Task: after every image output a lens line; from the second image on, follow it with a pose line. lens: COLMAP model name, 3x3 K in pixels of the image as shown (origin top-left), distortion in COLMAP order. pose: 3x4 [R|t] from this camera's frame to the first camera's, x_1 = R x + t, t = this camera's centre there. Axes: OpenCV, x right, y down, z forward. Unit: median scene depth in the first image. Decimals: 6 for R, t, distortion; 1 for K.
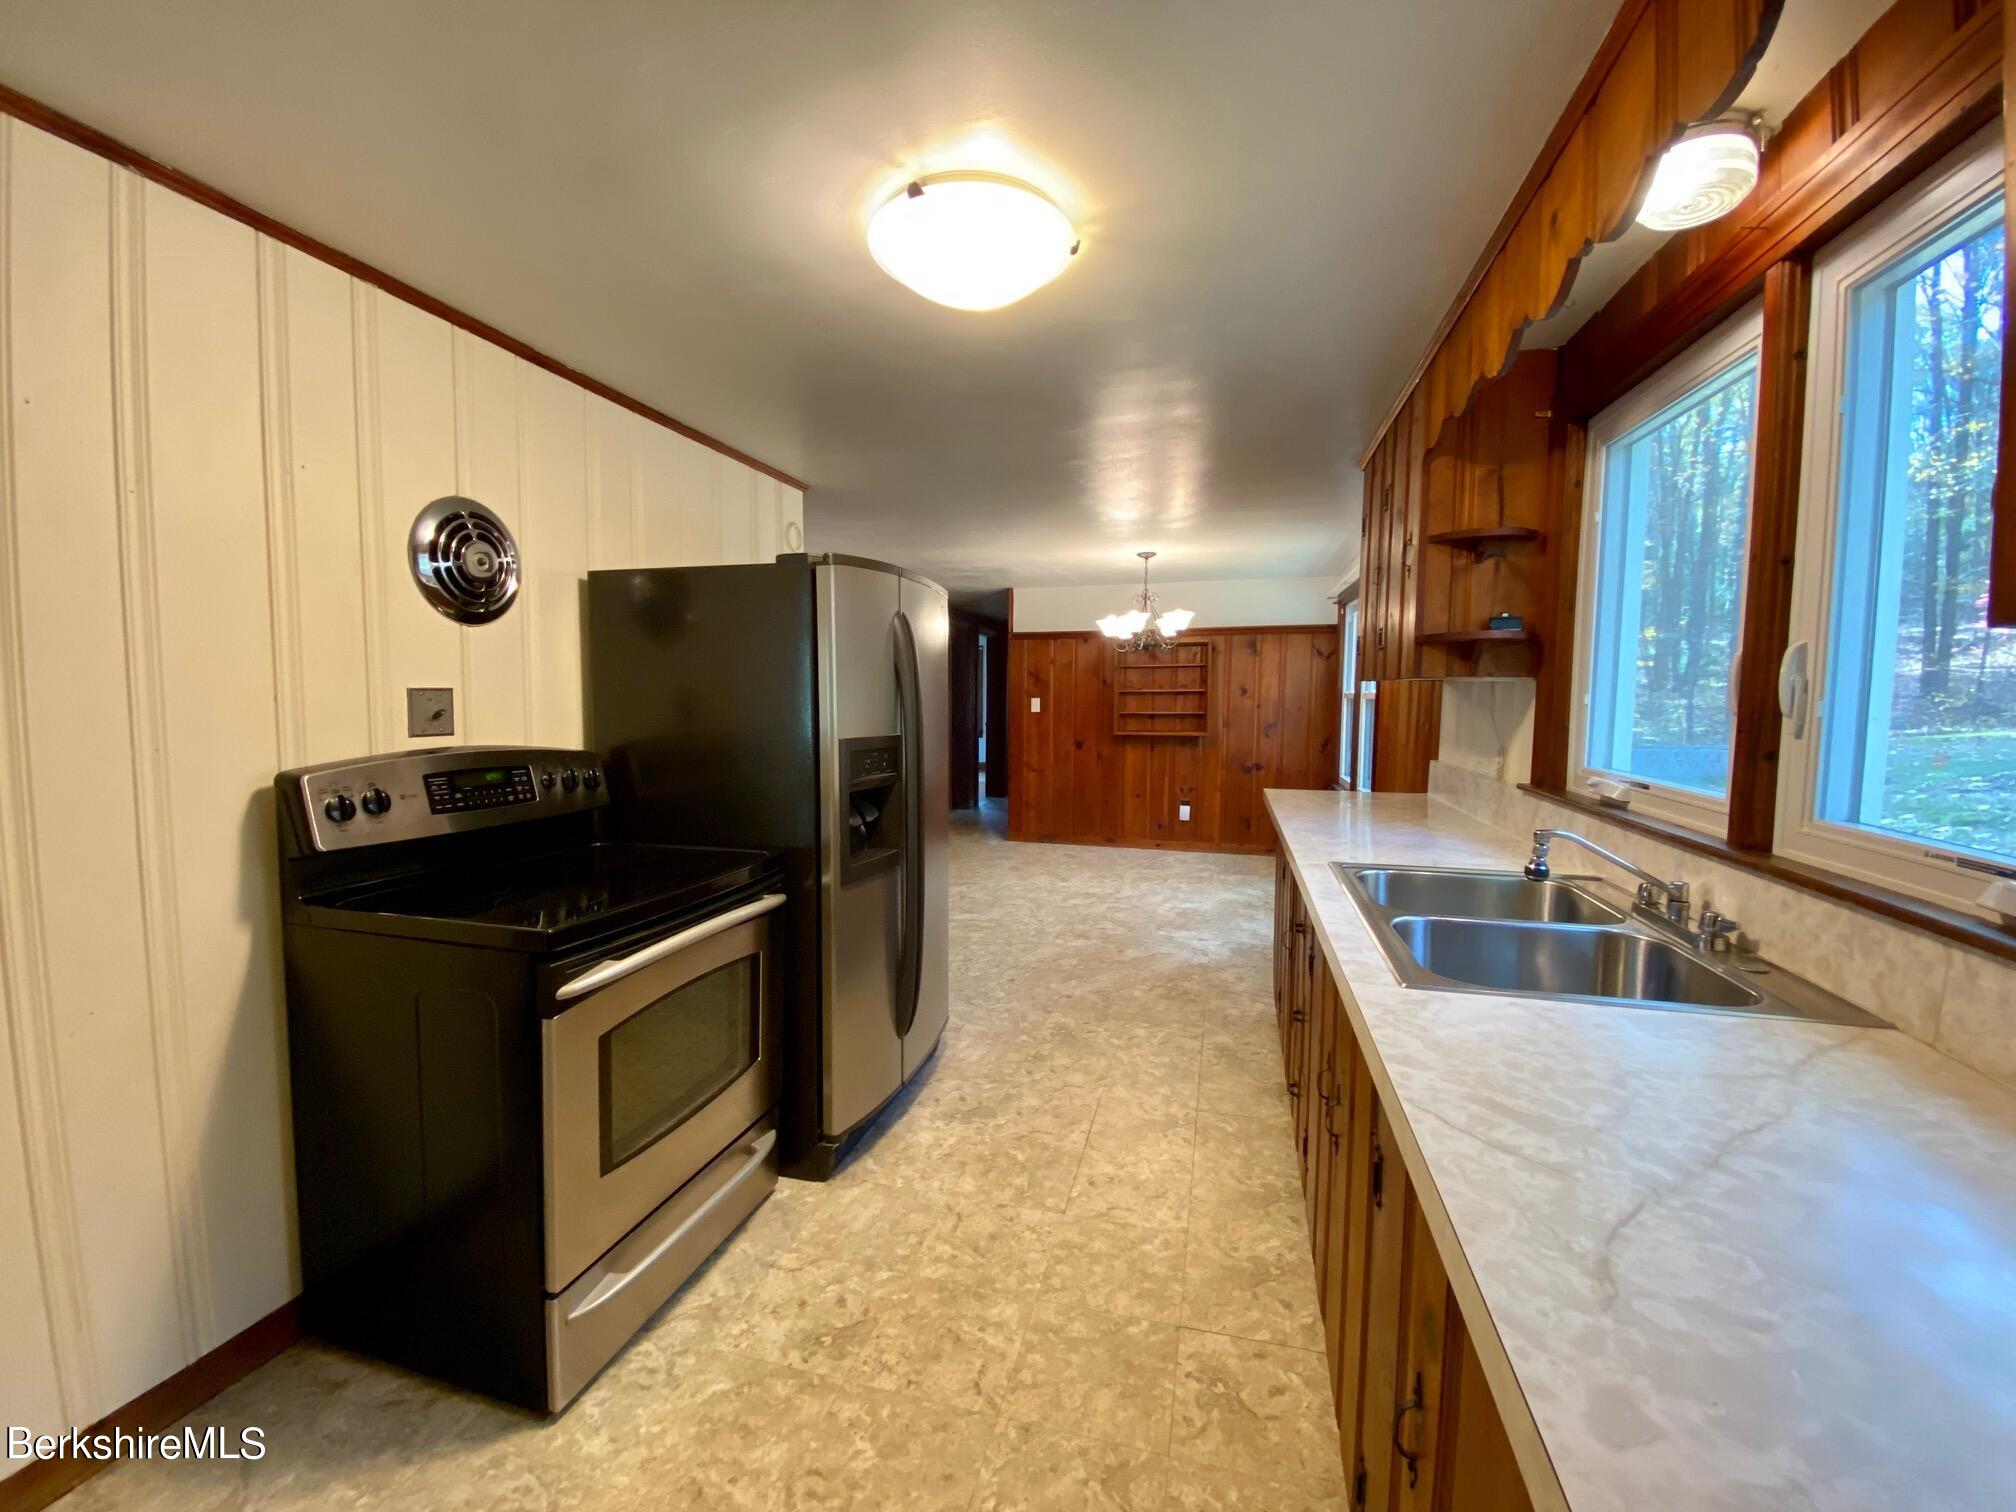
lens RADIAL K [[811.3, 0, 992.3], [0, 811.3, 762.6], [0, 0, 1]] dist [0.001562, -0.013558]
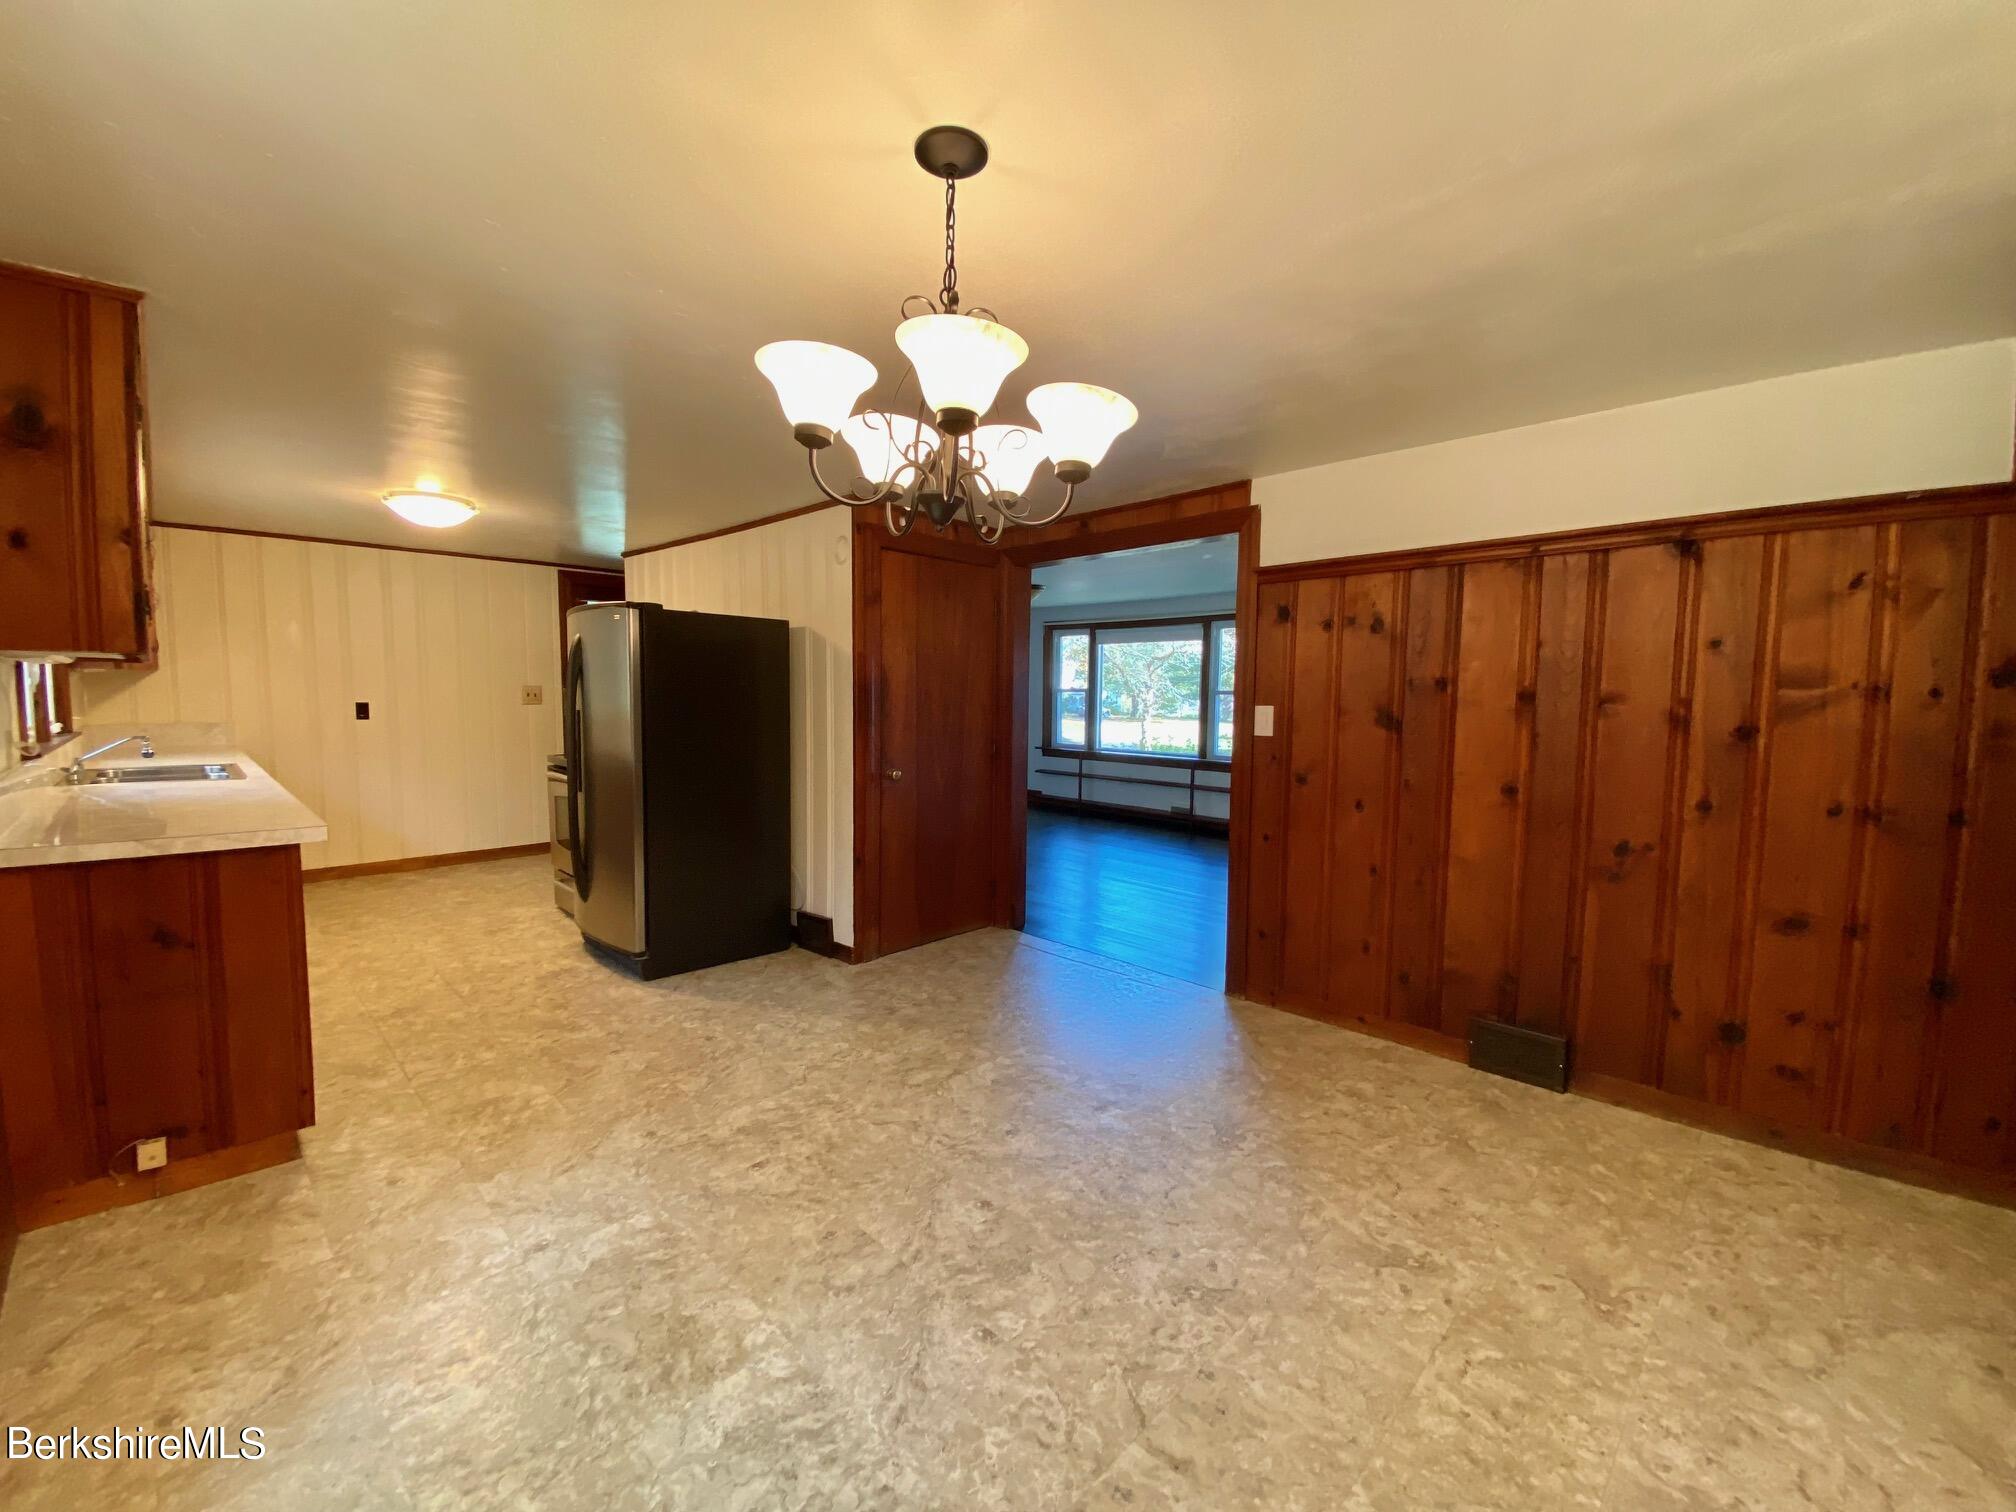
lens RADIAL K [[816.1, 0, 998.7], [0, 816.1, 745.1], [0, 0, 1]] dist [0.026566, -0.023246]
pose [[-0.480522, 0.049644, -0.875576, 0.509385], [-0.085520, 0.990985, 0.103122, -0.115751], [0.872803, 0.124432, -0.471945, 1.382704]]
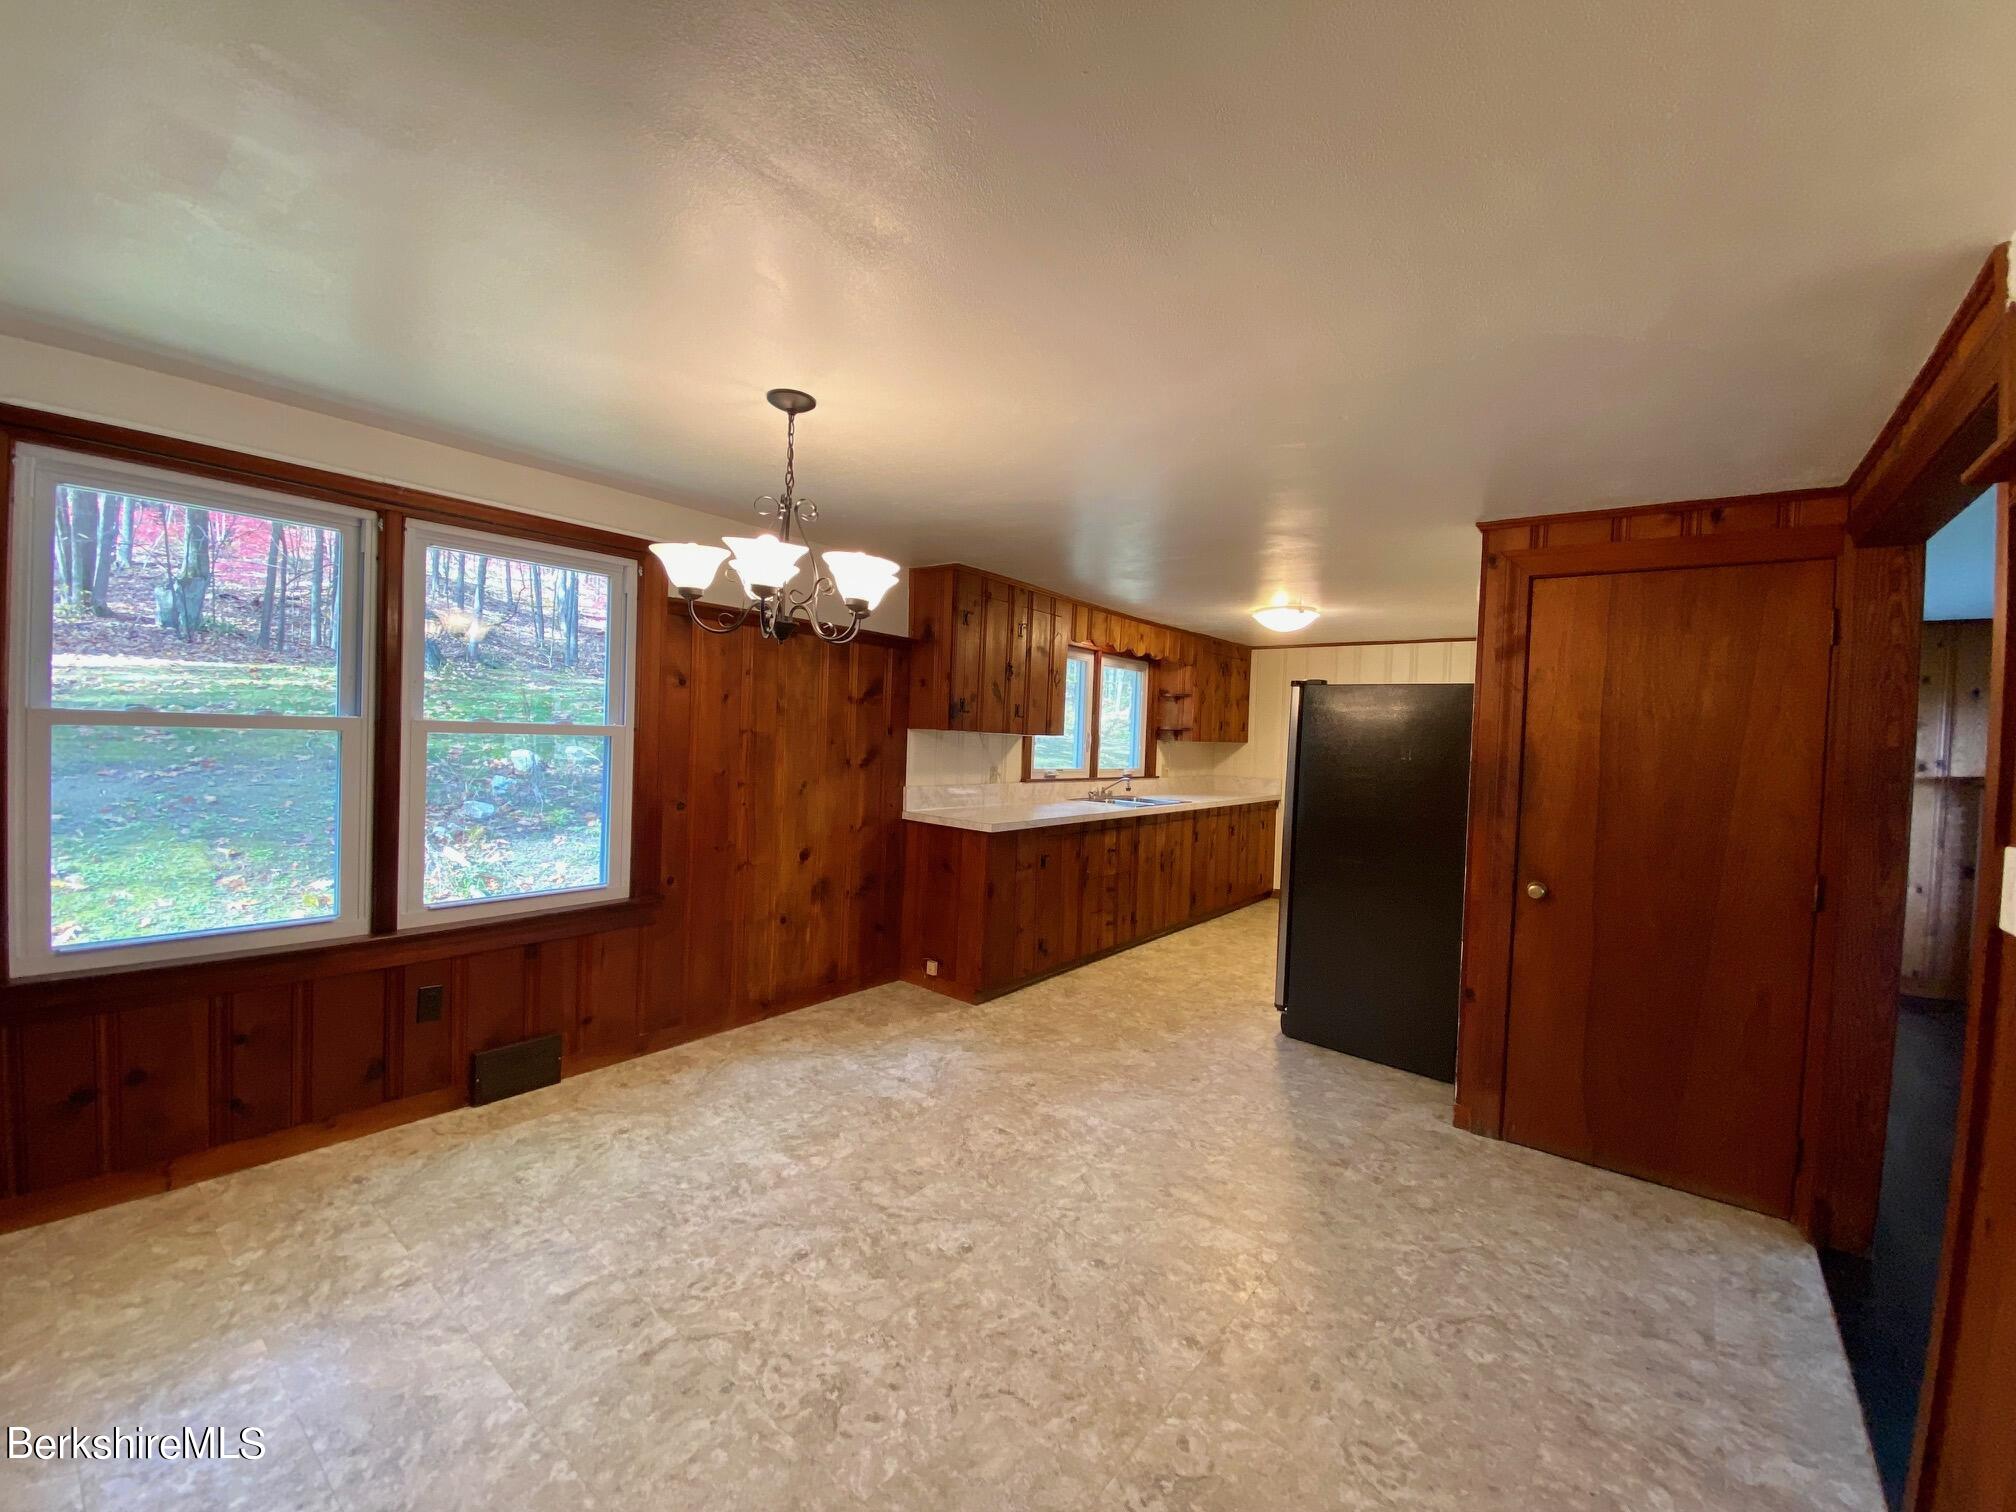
lens RADIAL K [[816.1, 0, 998.7], [0, 816.1, 745.1], [0, 0, 1]] dist [0.026566, -0.023246]
pose [[-0.923102, -0.050171, 0.381270, -0.086513], [-0.013867, 0.995151, 0.097376, -0.151578], [-0.384306, 0.084601, -0.919321, 1.606507]]
